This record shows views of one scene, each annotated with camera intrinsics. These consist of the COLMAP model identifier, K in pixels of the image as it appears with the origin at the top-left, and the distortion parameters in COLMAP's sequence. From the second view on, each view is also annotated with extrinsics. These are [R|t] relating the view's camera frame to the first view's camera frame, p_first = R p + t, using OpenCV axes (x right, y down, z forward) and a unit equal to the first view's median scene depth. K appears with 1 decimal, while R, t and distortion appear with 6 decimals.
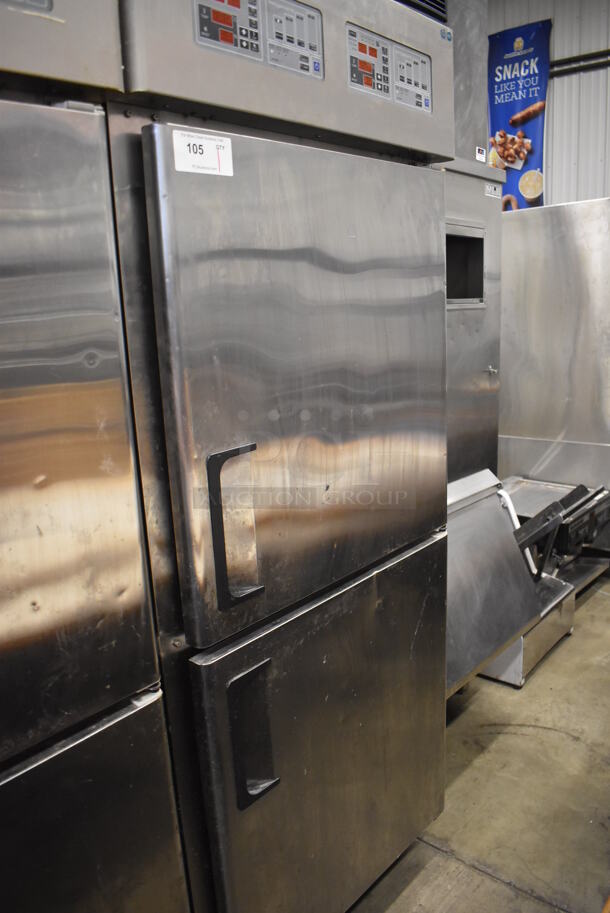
lens RADIAL K [[704.5, 0, 307.5], [0, 704.5, 456.0], [0, 0, 1]] dist [-0.098254, 0.012455]
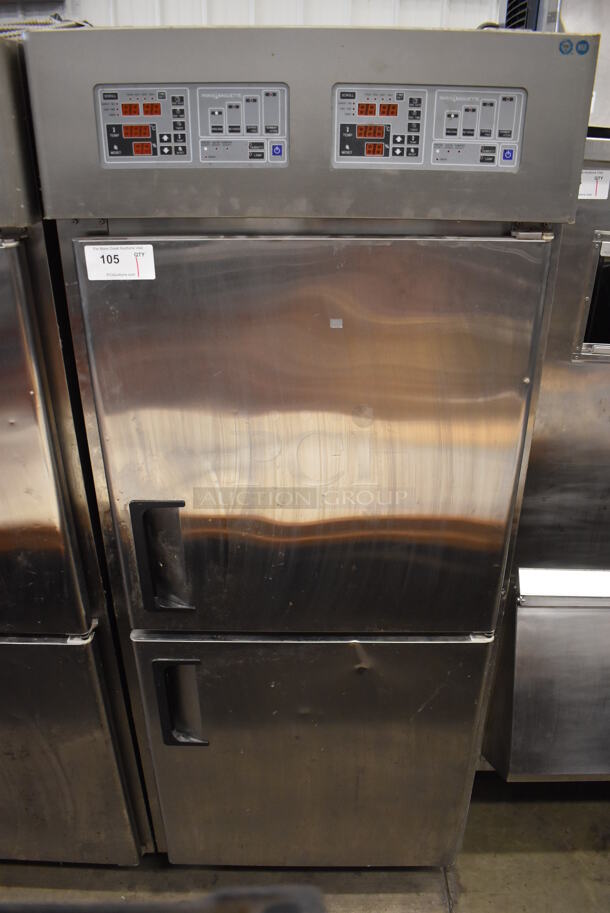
lens RADIAL K [[704.5, 0, 312.3], [0, 704.5, 457.3], [0, 0, 1]] dist [-0.098254, 0.012455]
pose [[0.658353, 0.381267, -0.649004, 0.732311], [-0.205371, 0.920496, 0.332430, -0.478359], [0.724151, -0.085570, 0.684313, 0.357317]]
